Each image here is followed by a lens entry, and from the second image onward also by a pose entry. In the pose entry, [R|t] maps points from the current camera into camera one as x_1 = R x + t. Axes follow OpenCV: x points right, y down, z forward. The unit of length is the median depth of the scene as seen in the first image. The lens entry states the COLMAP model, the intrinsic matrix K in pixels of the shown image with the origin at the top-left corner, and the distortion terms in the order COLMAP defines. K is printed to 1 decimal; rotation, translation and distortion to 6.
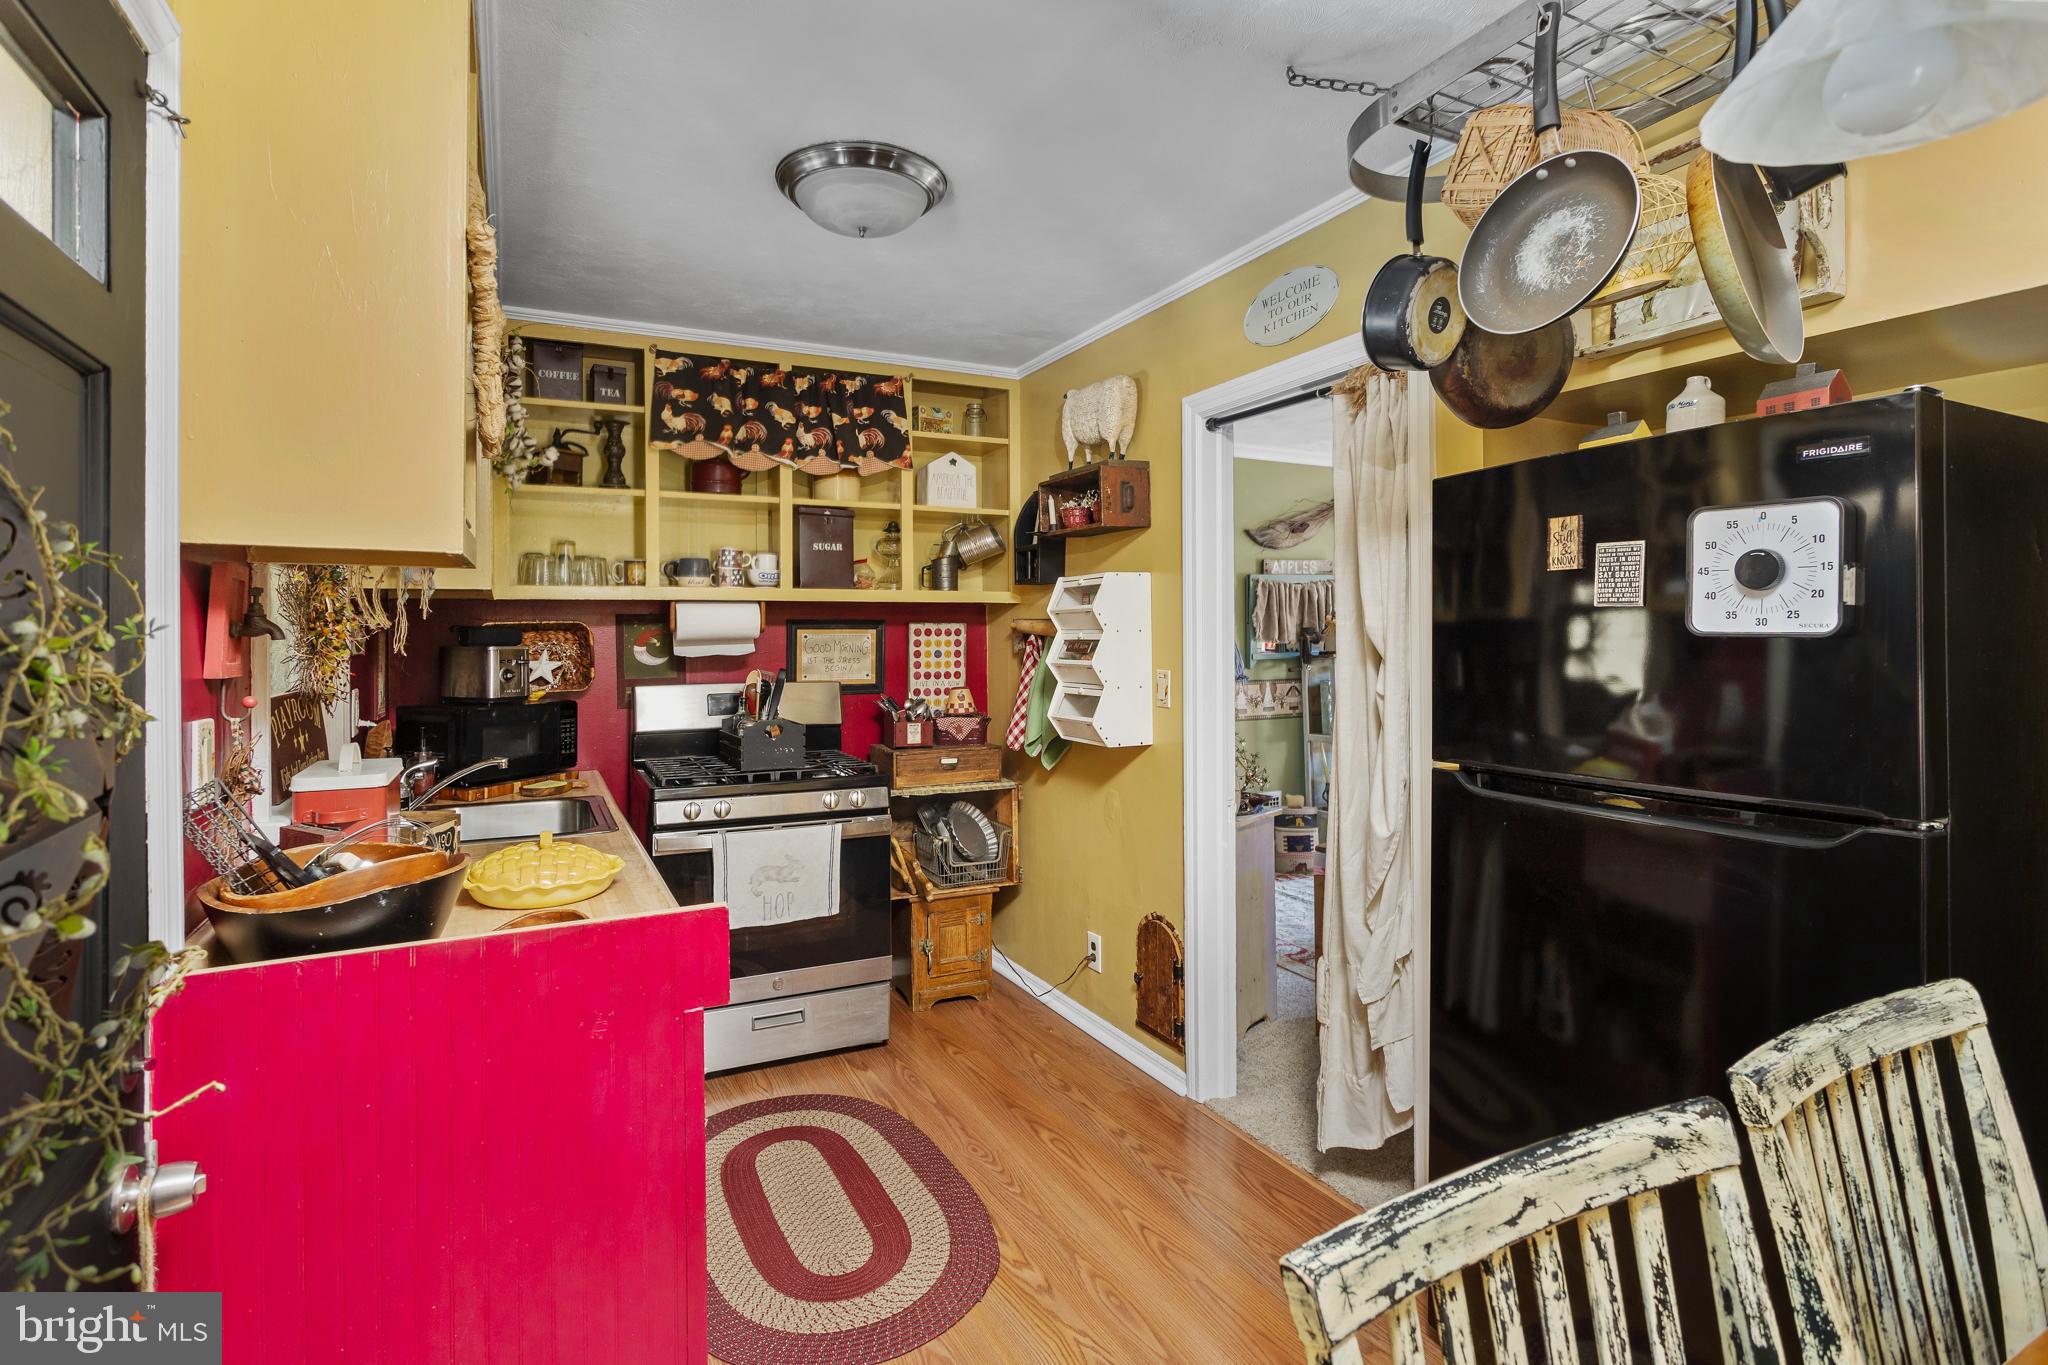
lens RADIAL K [[991.5, 0, 1017.7], [0, 991.5, 619.9], [0, 0, 1]] dist [-0.026821, -0.000339]
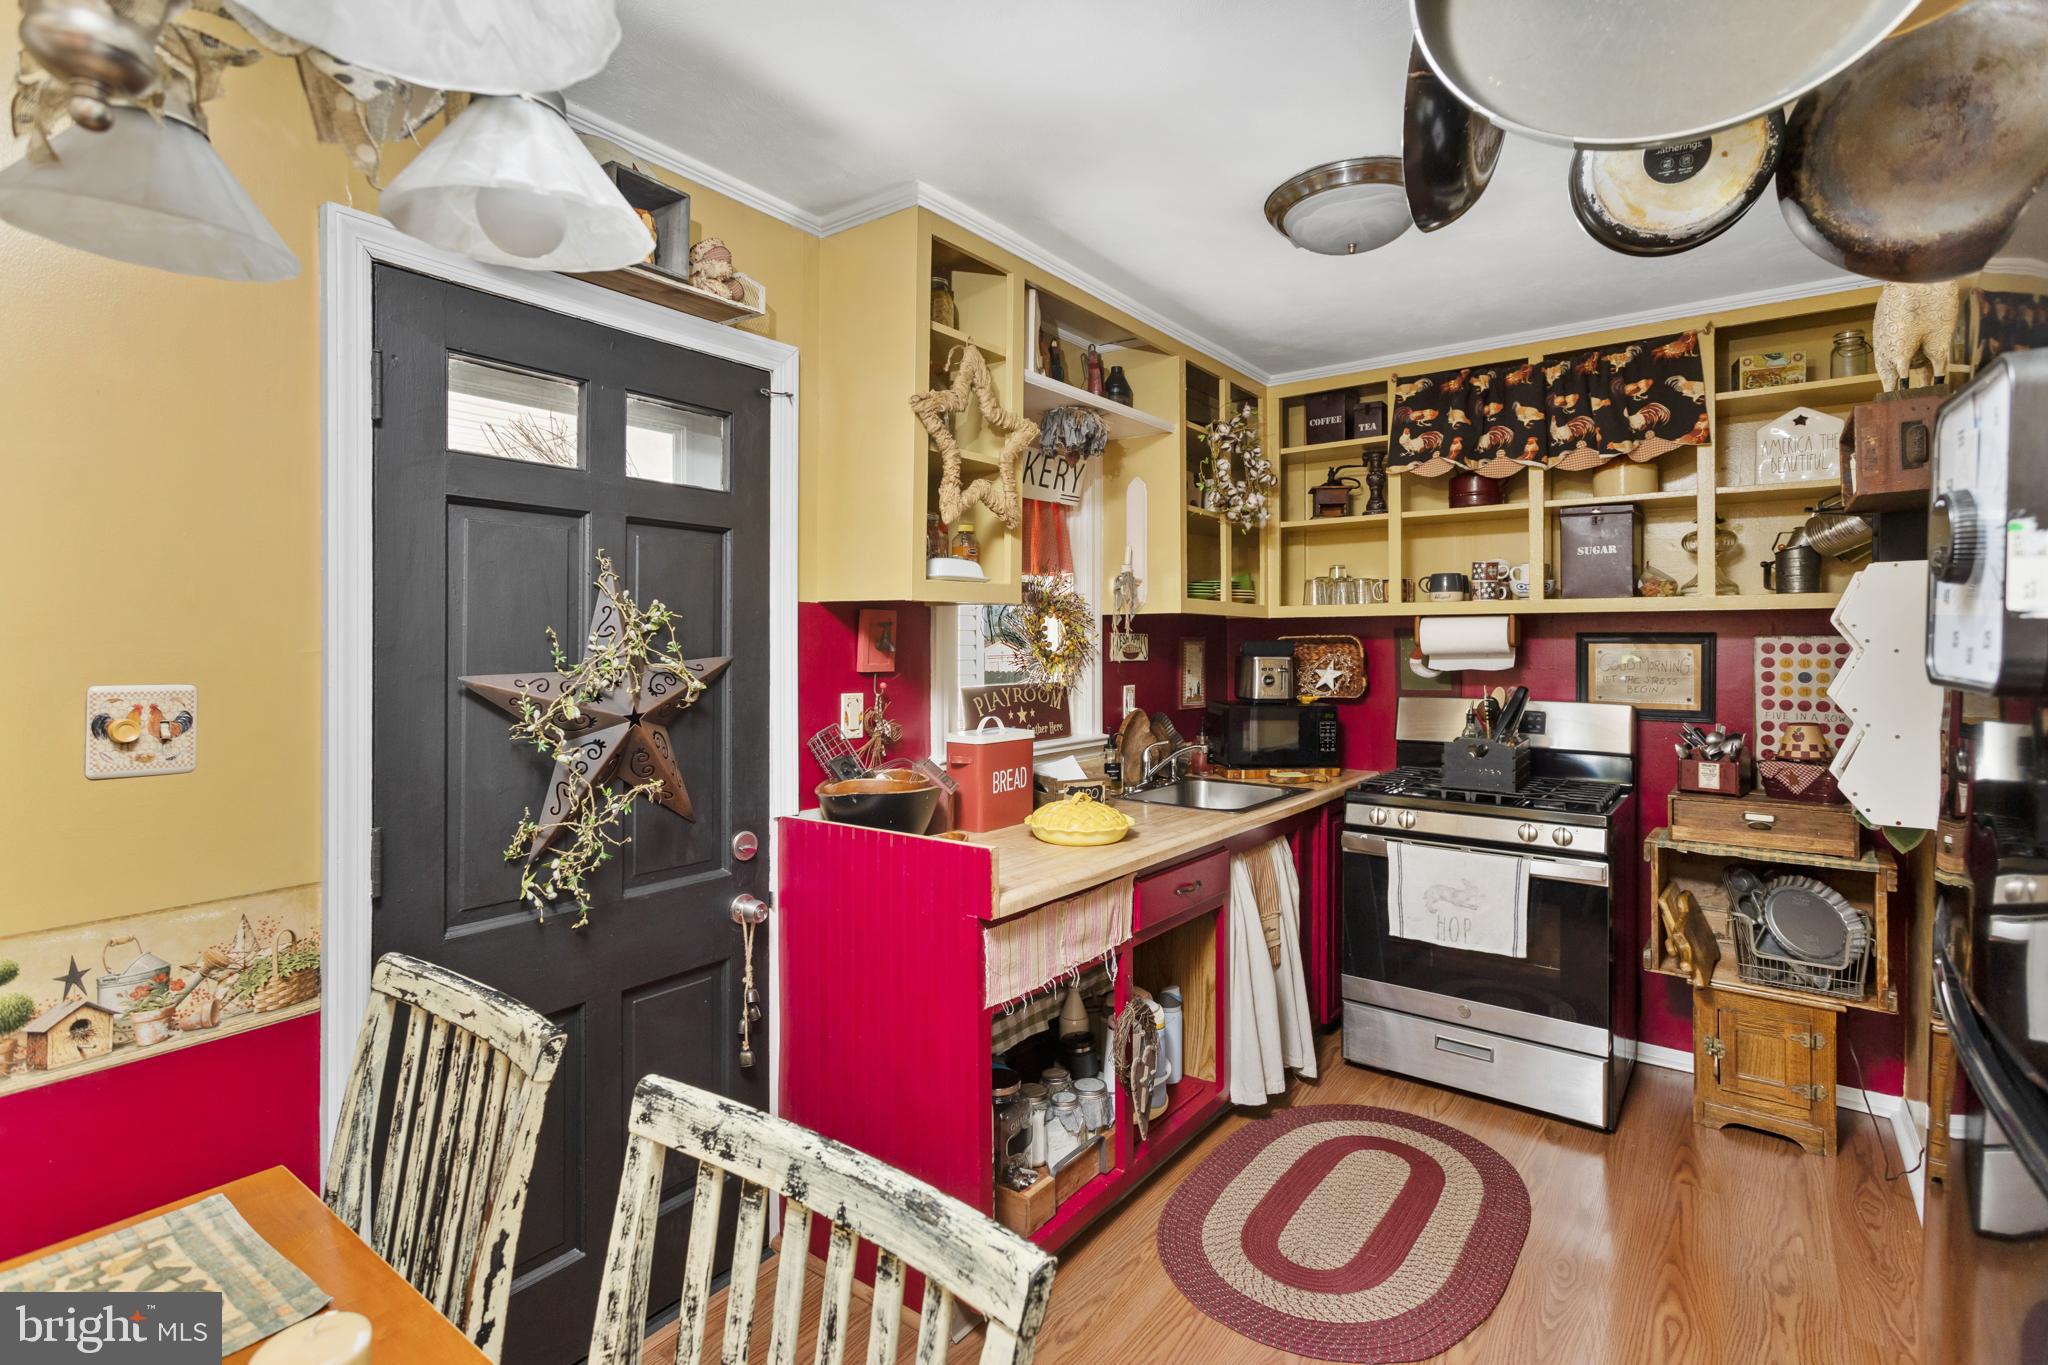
lens RADIAL K [[974.1, 0, 1024.3], [0, 974.1, 636.0], [0, 0, 1]] dist [-0.004151, -0.001048]
pose [[0.445631, -0.000591, -0.895217, 0.364049], [0.009016, 0.999952, 0.003828, -0.005954], [0.895172, -0.009777, 0.445615, 0.167081]]
